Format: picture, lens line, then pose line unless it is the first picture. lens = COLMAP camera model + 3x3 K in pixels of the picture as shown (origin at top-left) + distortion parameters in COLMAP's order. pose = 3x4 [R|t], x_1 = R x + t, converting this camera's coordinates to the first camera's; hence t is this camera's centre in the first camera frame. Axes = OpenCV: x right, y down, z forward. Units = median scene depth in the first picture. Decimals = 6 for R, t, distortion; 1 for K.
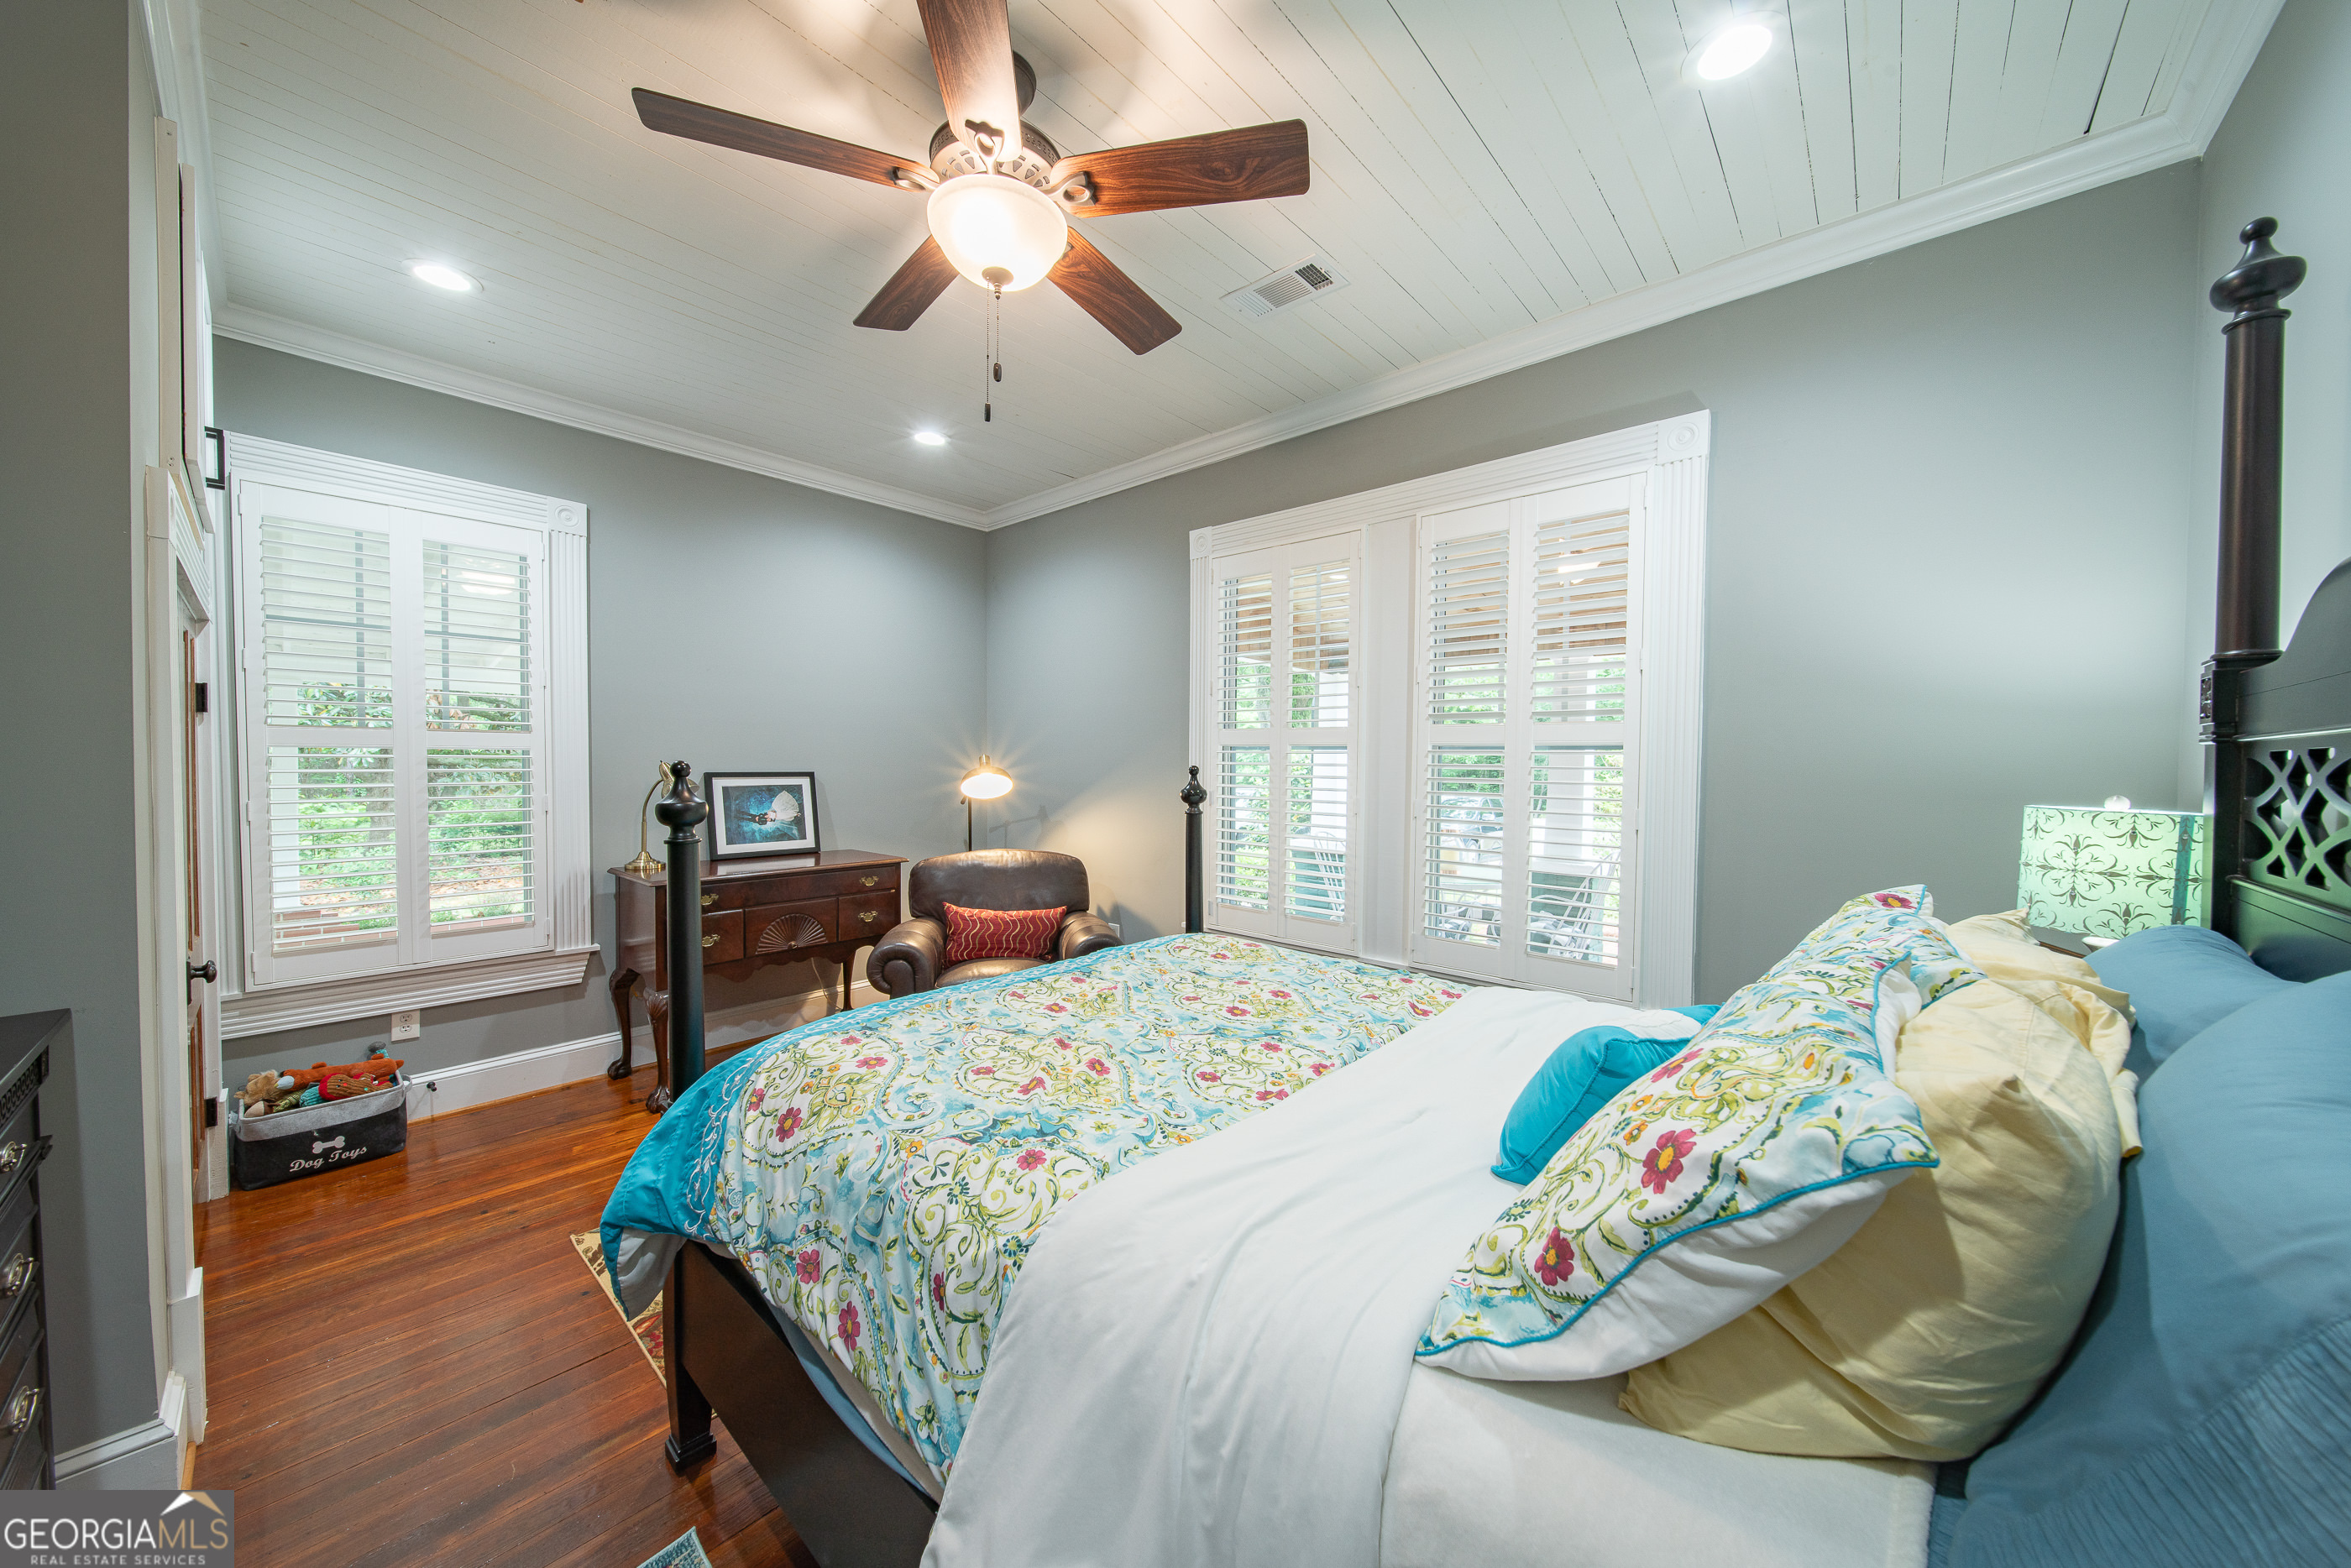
lens RADIAL K [[819.8, 0, 1171.8], [0, 819.8, 786.4], [0, 0, 1]] dist [0.000410, -0.001328]
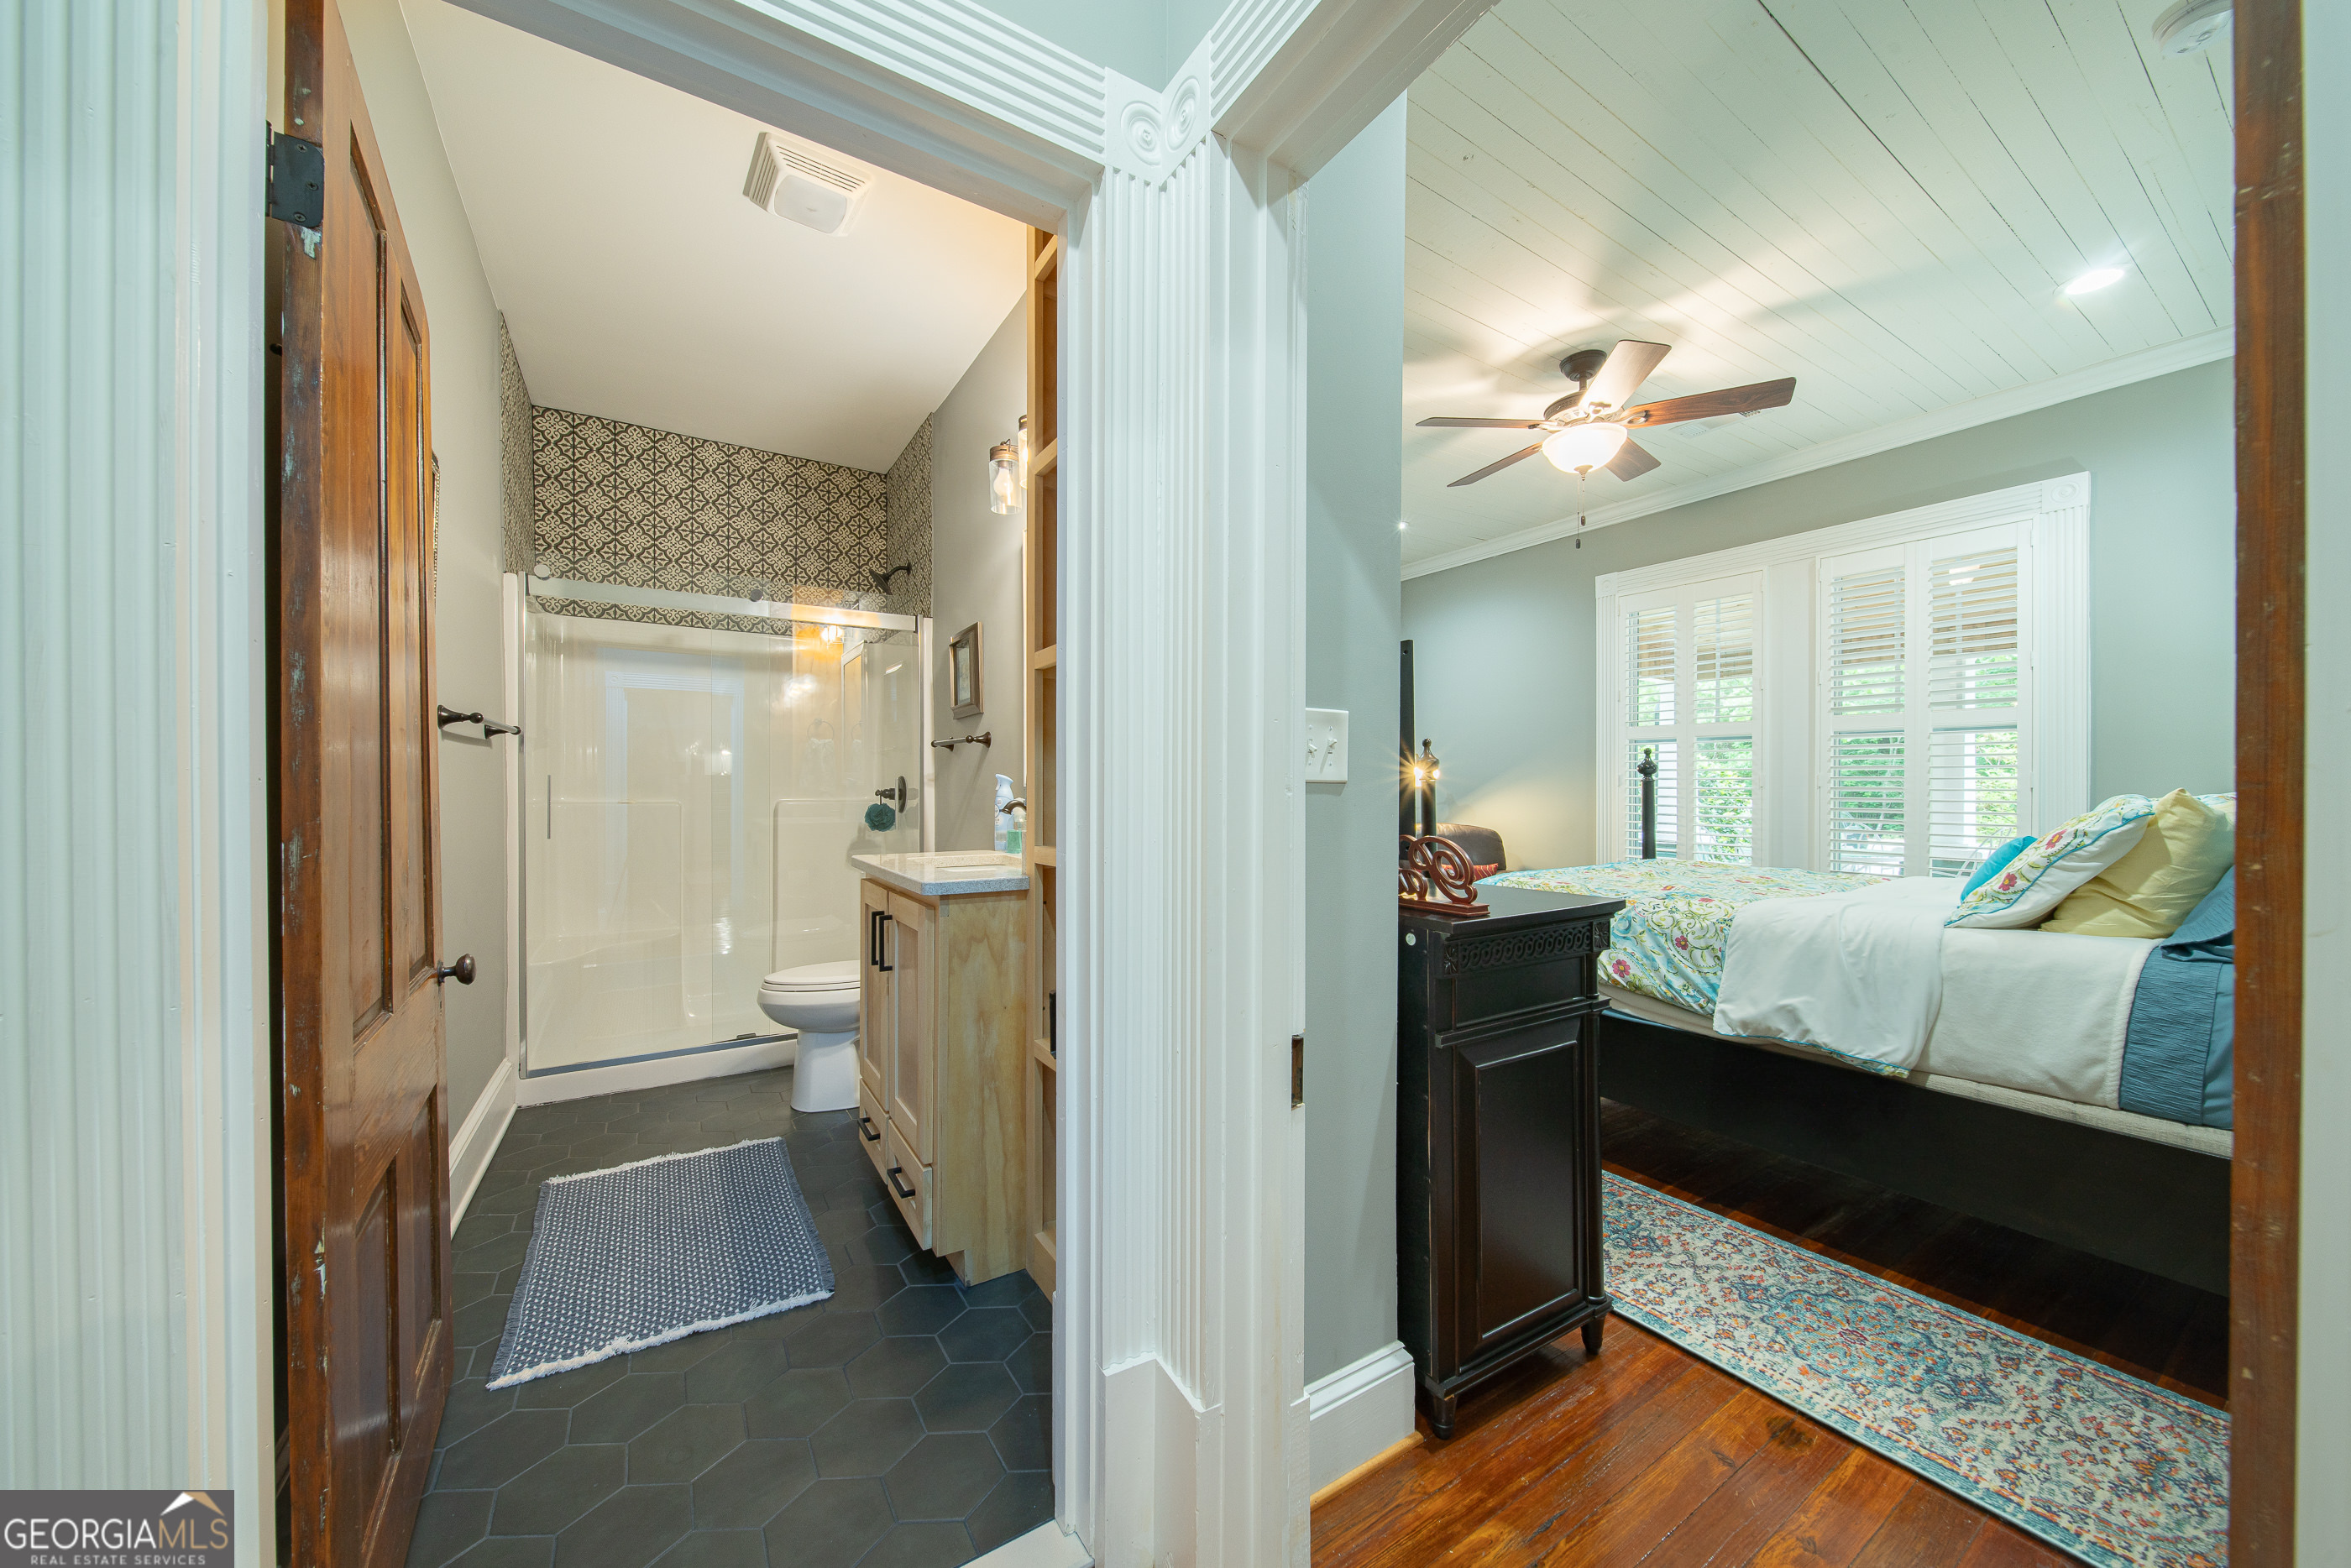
lens RADIAL K [[819.8, 0, 1185.0], [0, 819.8, 789.2], [0, 0, 1]] dist [0.000410, -0.001328]
pose [[0.961770, -0.009567, -0.273690, -1.026363], [0.003734, 0.999755, -0.021823, 0.213698], [0.273832, 0.019967, 0.961570, -1.726113]]
